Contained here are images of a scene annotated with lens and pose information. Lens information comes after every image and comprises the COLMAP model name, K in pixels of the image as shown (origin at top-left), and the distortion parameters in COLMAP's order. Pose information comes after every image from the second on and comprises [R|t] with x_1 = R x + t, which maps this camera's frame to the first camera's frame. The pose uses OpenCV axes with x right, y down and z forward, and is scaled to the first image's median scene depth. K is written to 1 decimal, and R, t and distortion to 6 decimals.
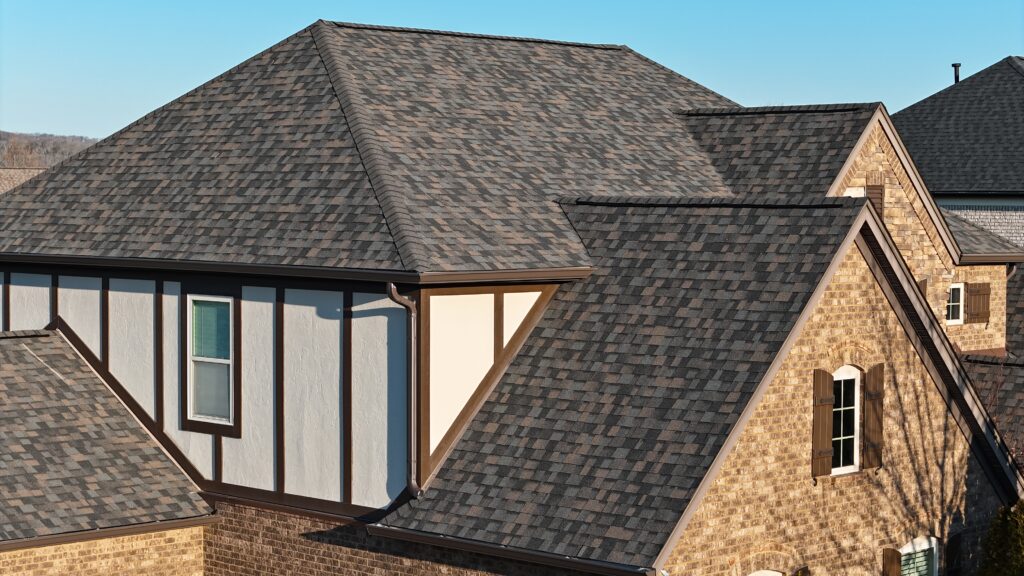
lens RADIAL K [[2054.0, 0, 512.0], [0, 2054.0, 288.0], [0, 0, 1]] dist [-0.108555, 0.060703]
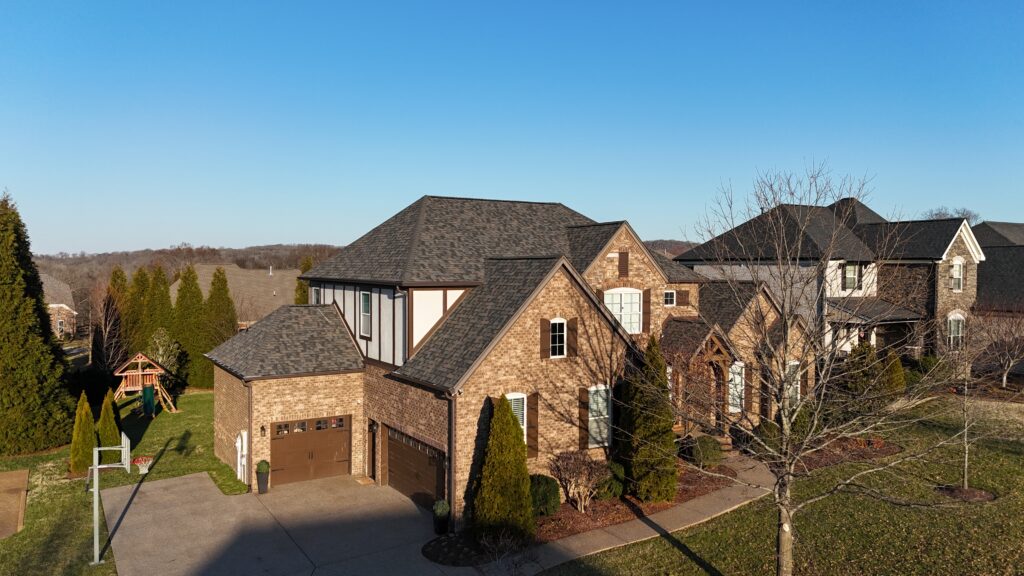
lens RADIAL K [[751.2, 0, 512.0], [0, 751.2, 288.0], [0, 0, 1]] dist [0.156659, -0.259780]
pose [[0.968365, 0.003692, -0.249511, 0.332662], [-0.007836, 0.999847, -0.015615, 0.014384], [0.249415, 0.017076, 0.968246, 0.030567]]
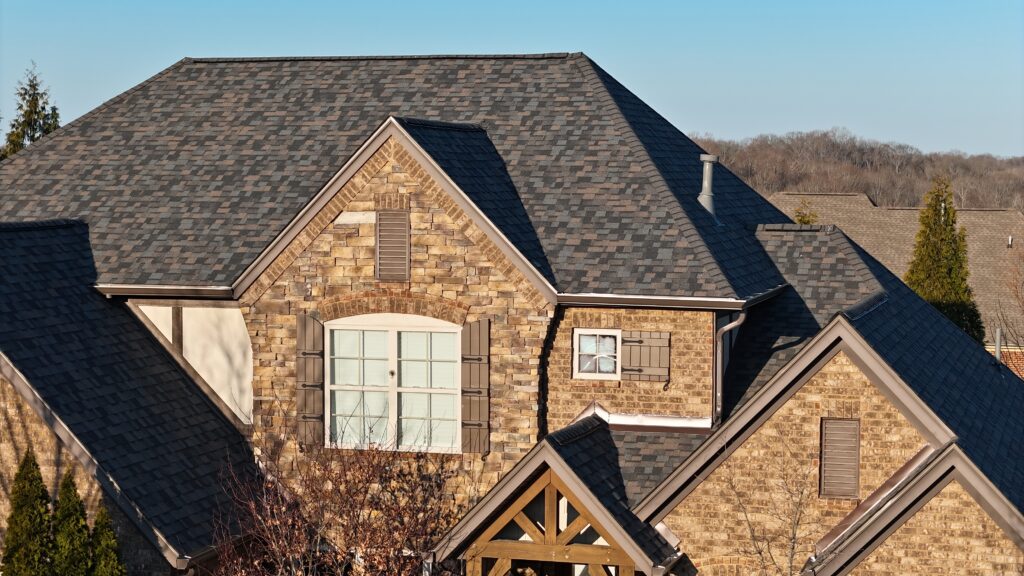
lens RADIAL K [[2054.0, 0, 512.0], [0, 2054.0, 288.0], [0, 0, 1]] dist [-0.108555, 0.060703]
pose [[0.481507, 0.045254, -0.875273, 1.171266], [-0.042817, 0.998688, 0.028080, -0.051332], [0.875396, 0.023956, 0.482813, 0.728550]]
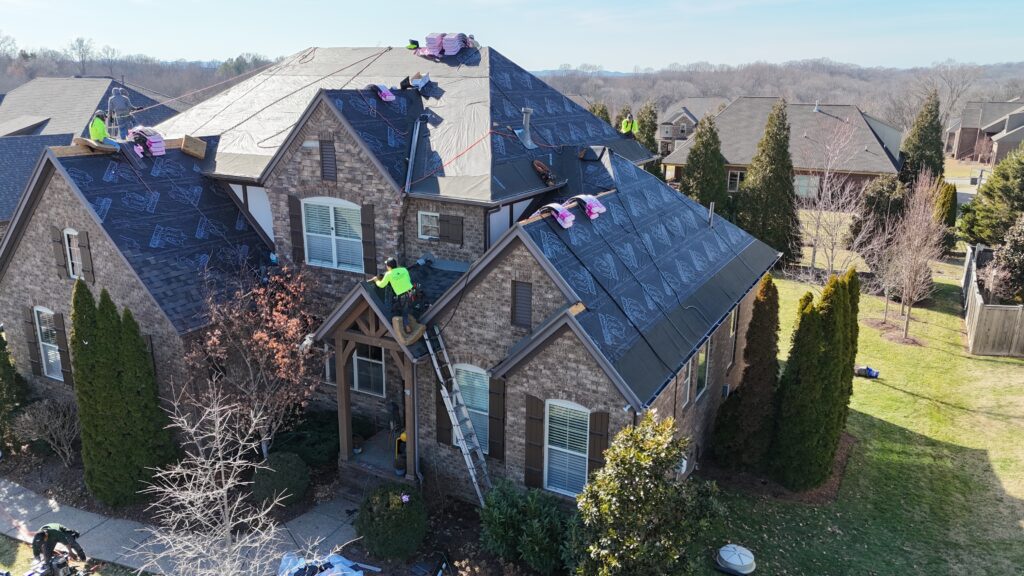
lens RADIAL K [[751.2, 0, 512.0], [0, 751.2, 288.0], [0, 0, 1]] dist [0.156659, -0.259780]
pose [[0.275370, 0.256495, -0.926489, 0.963950], [-0.052610, 0.966326, 0.251887, -0.115194], [0.959898, -0.020619, 0.279591, 1.150326]]
